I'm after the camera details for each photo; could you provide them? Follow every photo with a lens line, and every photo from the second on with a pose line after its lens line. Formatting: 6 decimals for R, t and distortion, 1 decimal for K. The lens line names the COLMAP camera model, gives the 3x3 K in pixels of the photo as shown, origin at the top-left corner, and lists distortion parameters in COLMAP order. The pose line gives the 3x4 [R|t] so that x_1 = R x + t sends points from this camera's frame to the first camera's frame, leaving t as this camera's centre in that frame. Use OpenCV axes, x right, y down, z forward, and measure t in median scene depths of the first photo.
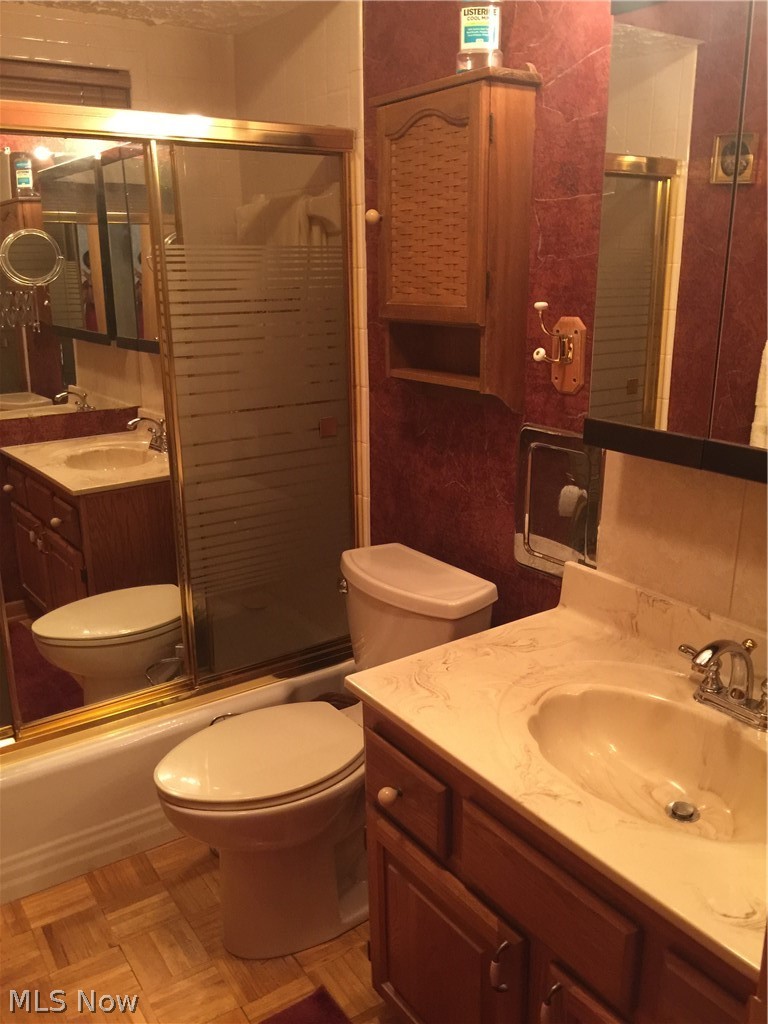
lens RADIAL K [[872.0, 0, 384.0], [0, 872.0, 512.0], [0, 0, 1]] dist [0.111843, -0.182318]
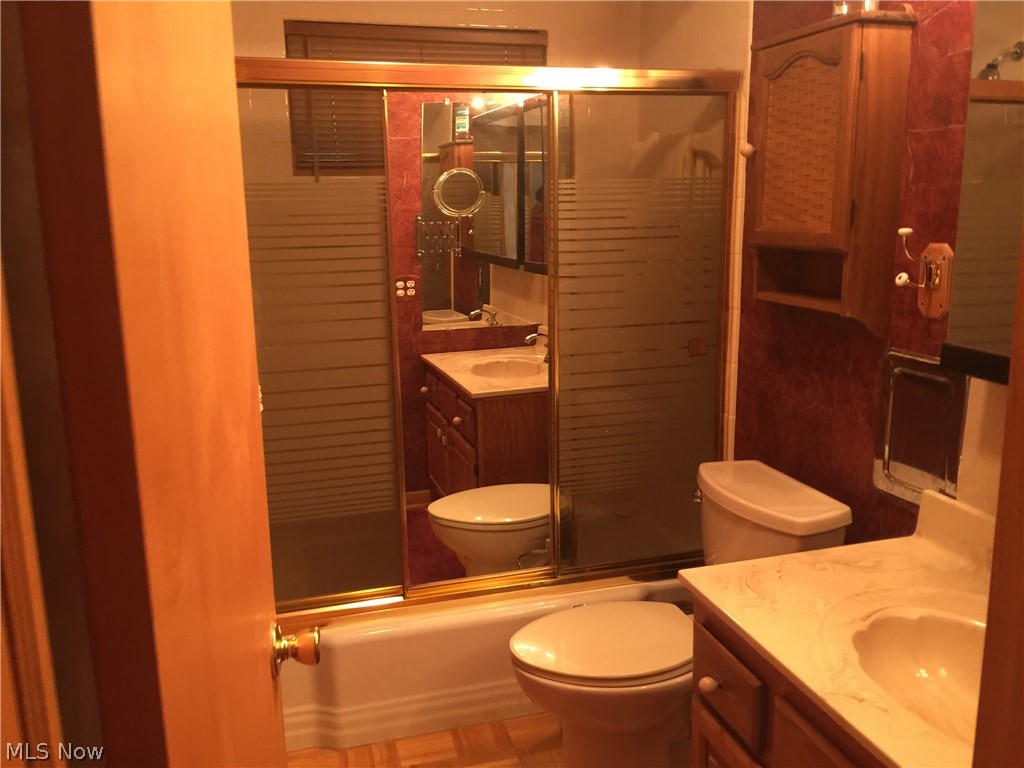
lens RADIAL K [[872.0, 0, 513.8], [0, 872.0, 386.6], [0, 0, 1]] dist [0.111843, -0.182318]
pose [[0.949431, 0.062594, -0.307674, 0.061865], [-0.081183, 0.995544, -0.047982, 0.023627], [0.303300, 0.070534, 0.950281, -0.079684]]
